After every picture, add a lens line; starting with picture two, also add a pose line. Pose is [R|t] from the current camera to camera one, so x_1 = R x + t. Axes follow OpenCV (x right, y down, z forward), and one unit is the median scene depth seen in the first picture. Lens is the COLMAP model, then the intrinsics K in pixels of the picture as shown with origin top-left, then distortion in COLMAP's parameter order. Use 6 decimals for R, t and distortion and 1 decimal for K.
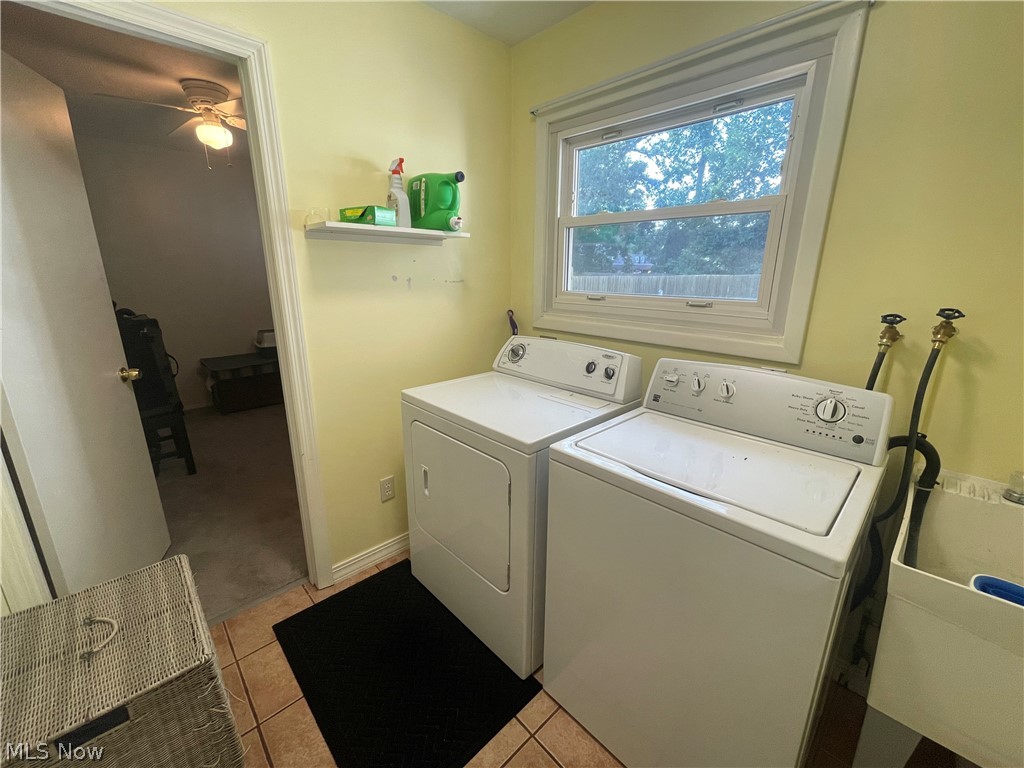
lens RADIAL K [[416.9, 0, 517.4], [0, 416.9, 384.7], [0, 0, 1]] dist [-0.000405, 0.002160]
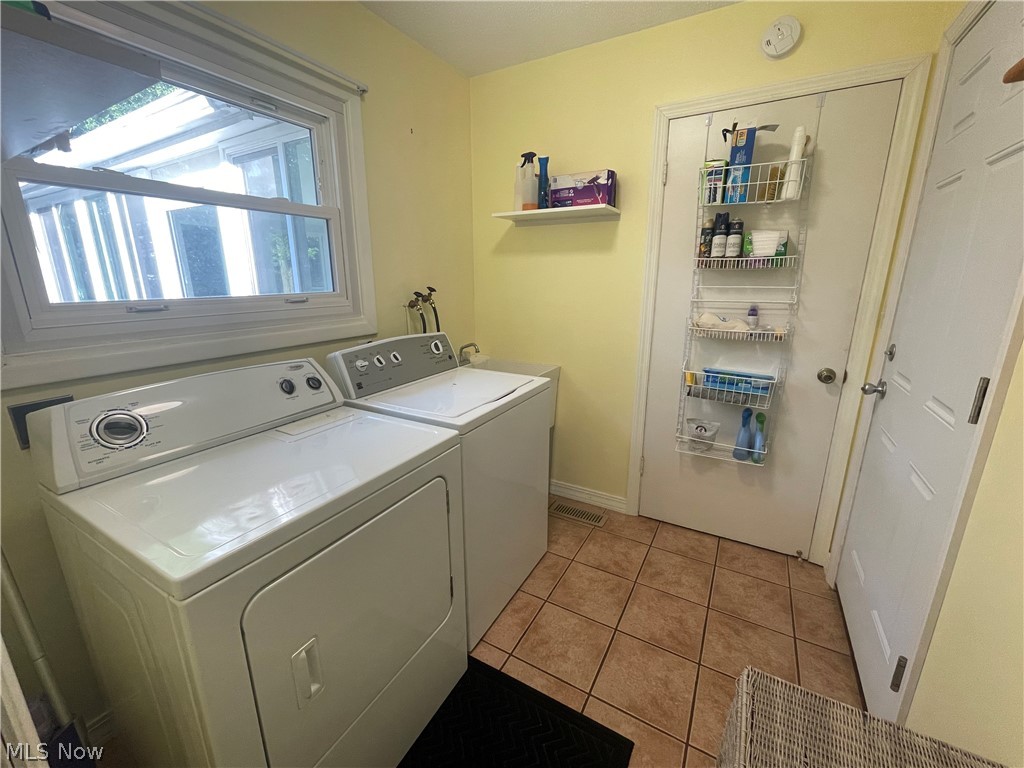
lens RADIAL K [[416.9, 0, 514.6], [0, 416.9, 381.0], [0, 0, 1]] dist [-0.000405, 0.002160]
pose [[-0.274007, -0.245866, 0.929769, -0.730347], [0.253085, 0.914260, 0.316350, -0.207261], [-0.927830, 0.321992, -0.188289, 0.792304]]
